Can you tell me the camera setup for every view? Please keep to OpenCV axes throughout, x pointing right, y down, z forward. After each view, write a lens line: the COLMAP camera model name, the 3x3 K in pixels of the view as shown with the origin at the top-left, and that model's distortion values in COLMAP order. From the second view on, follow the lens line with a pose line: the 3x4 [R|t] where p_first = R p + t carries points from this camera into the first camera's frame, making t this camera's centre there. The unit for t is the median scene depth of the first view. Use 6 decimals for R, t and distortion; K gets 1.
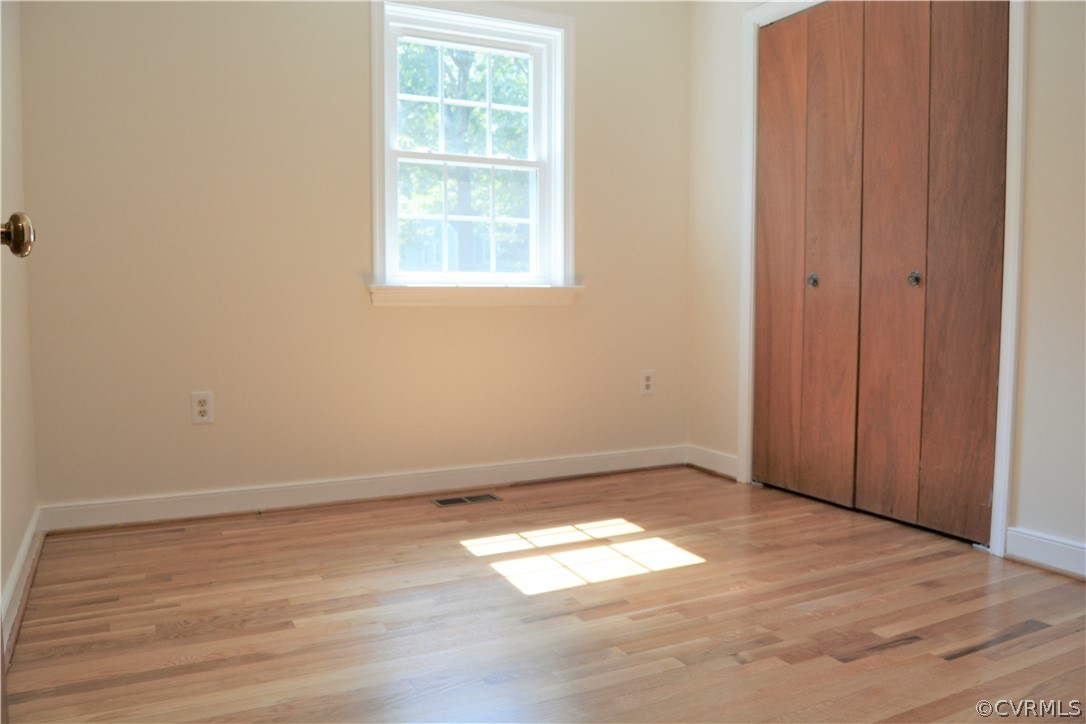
lens RADIAL K [[853.5, 0, 543.0], [0, 853.5, 362.0], [0, 0, 1]] dist [-0.085941, 0.018568]
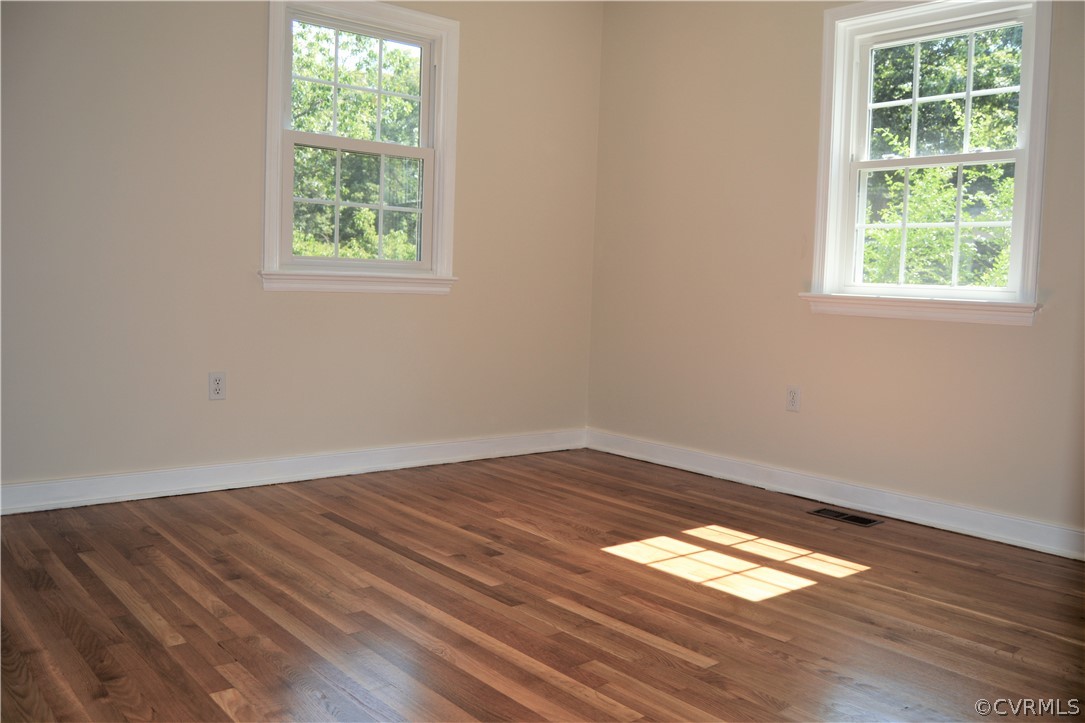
lens RADIAL K [[852.8, 0, 542.5], [0, 852.8, 361.5], [0, 0, 1]] dist [-0.085941, 0.018568]
pose [[0.245801, 0.094458, -0.964707, 0.842018], [-0.125662, 0.989947, 0.064911, -0.036332], [0.961140, 0.105271, 0.255200, 0.472919]]
